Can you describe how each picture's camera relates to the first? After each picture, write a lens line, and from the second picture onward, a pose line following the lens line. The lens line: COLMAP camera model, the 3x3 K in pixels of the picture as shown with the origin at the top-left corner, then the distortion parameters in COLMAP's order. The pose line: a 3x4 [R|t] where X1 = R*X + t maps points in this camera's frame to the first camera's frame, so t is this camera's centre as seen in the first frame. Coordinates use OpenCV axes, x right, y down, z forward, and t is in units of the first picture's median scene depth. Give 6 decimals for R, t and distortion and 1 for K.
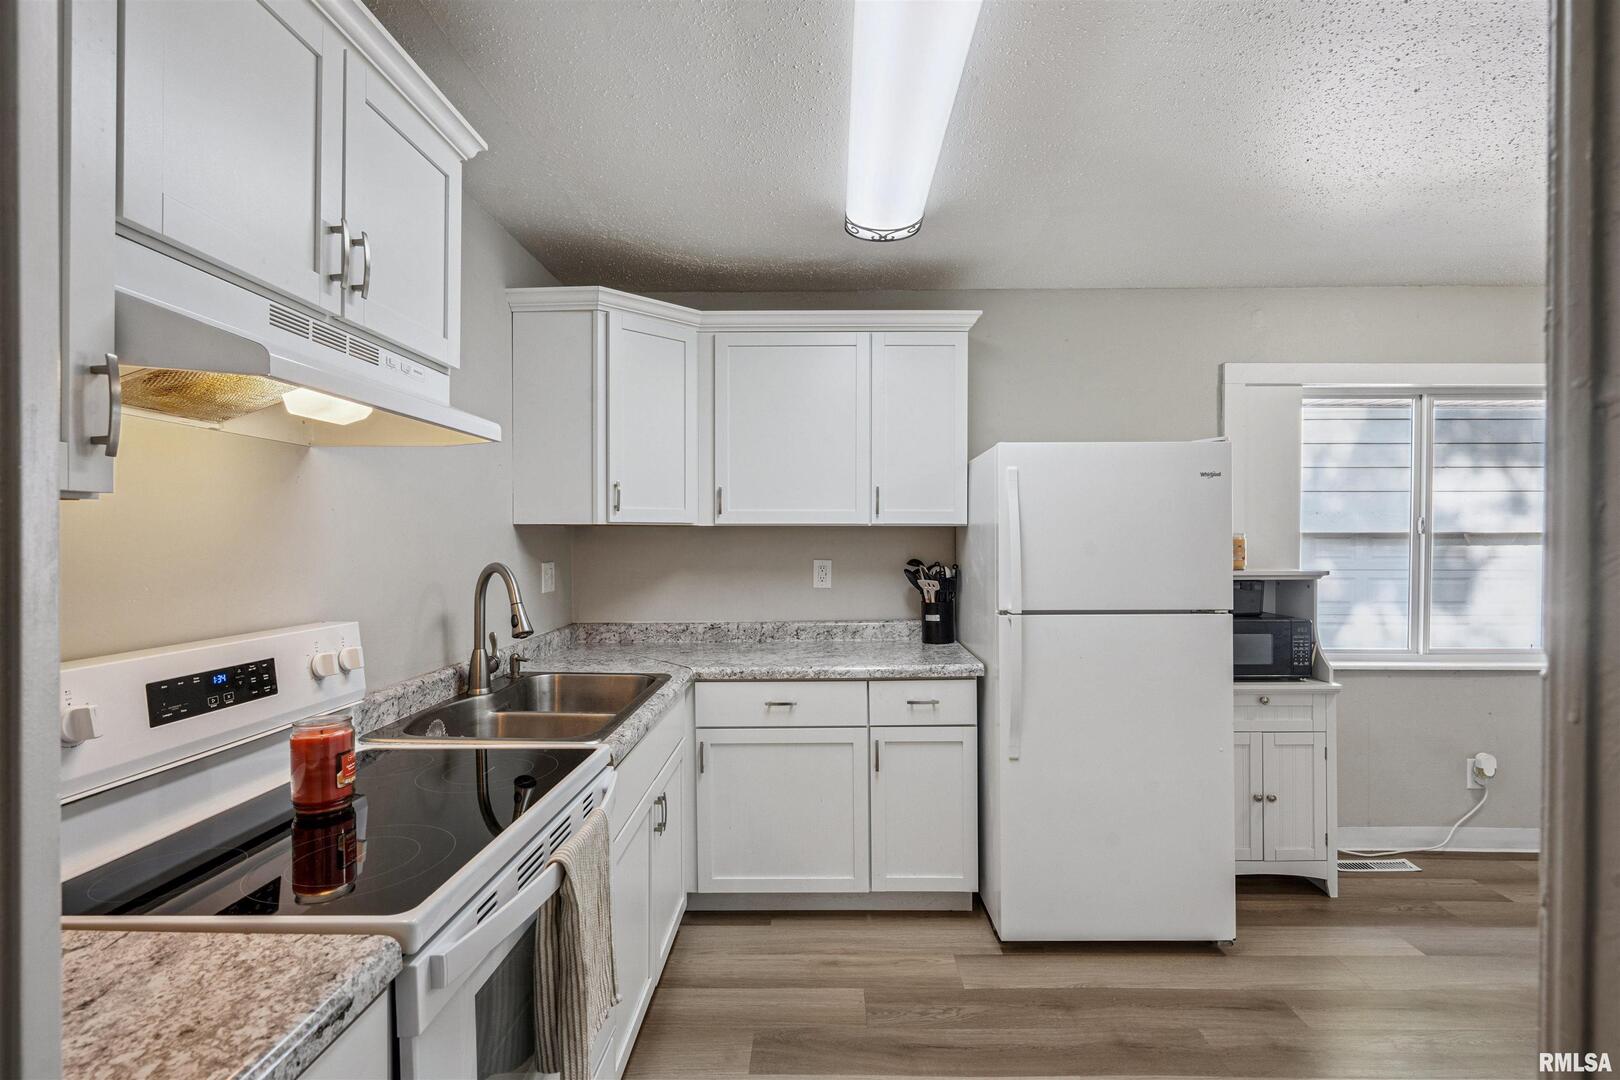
lens RADIAL K [[742.3, 0, 810.0], [0, 742.3, 540.0], [0, 0, 1]] dist [-0.021542, 0.000376]
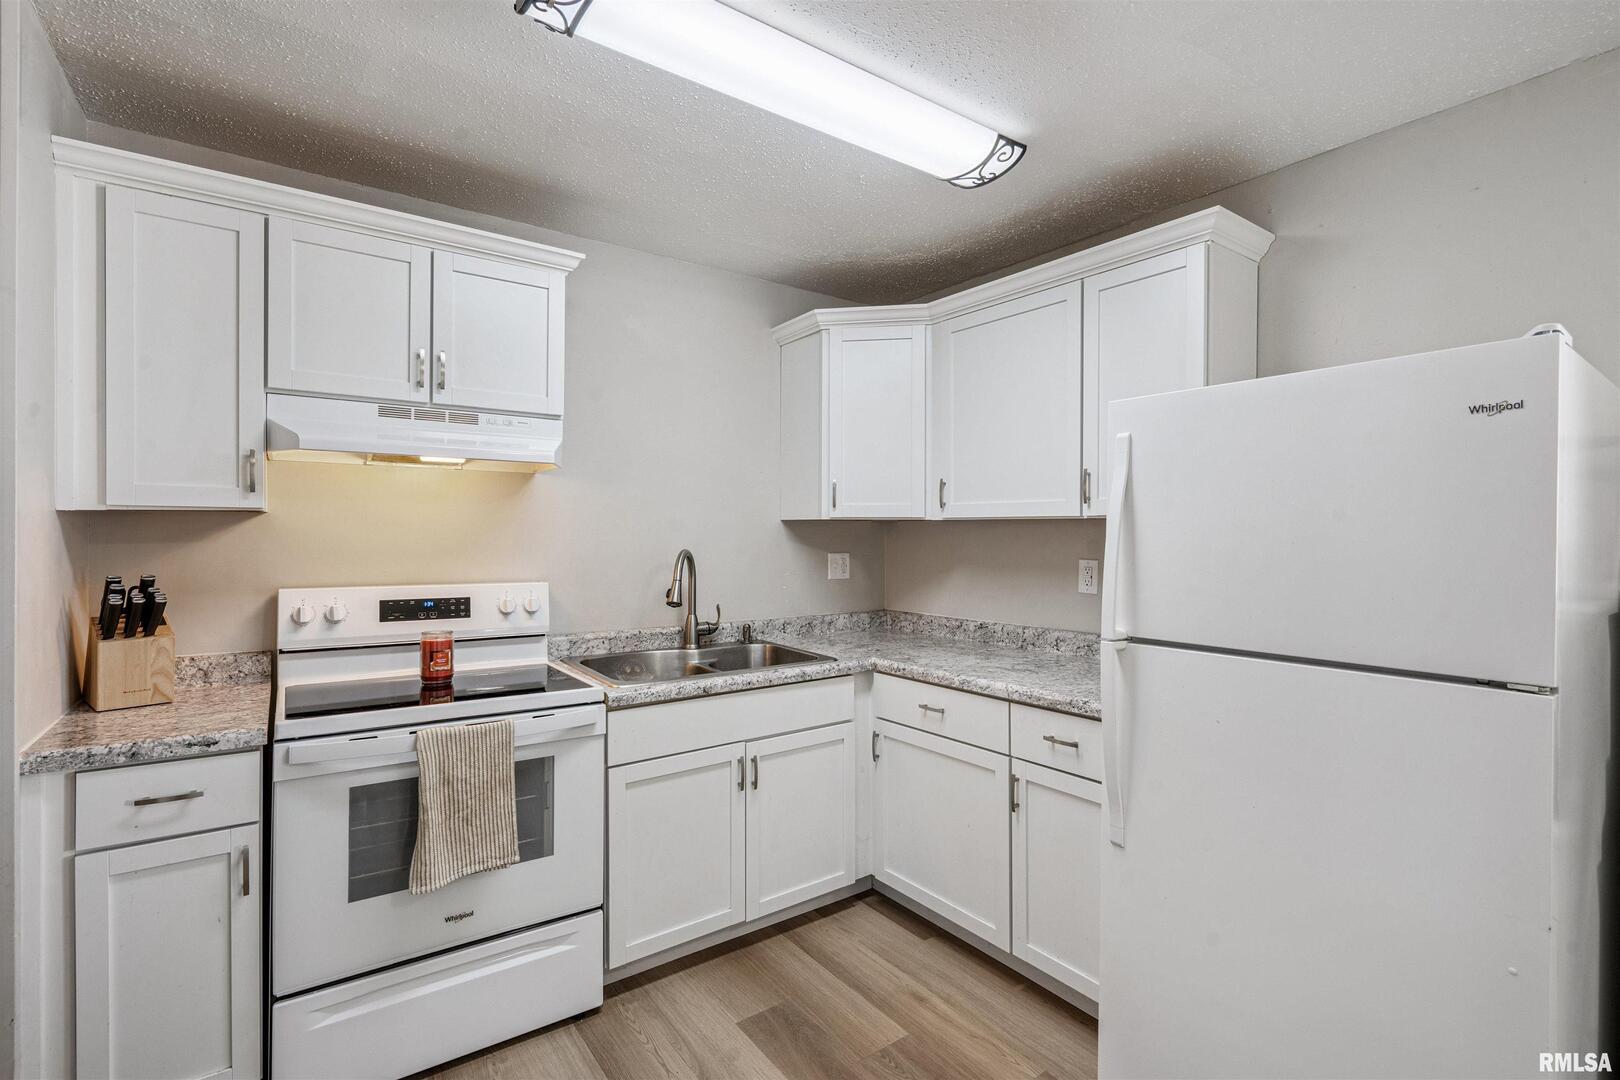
lens RADIAL K [[739.9, 0, 808.5], [0, 739.9, 536.8], [0, 0, 1]] dist [-0.013181, 0.000164]
pose [[0.597697, 0.009468, -0.801666, 0.621720], [-0.009731, 0.999942, 0.004554, 0.000190], [0.801663, 0.005079, 0.597755, 0.316447]]
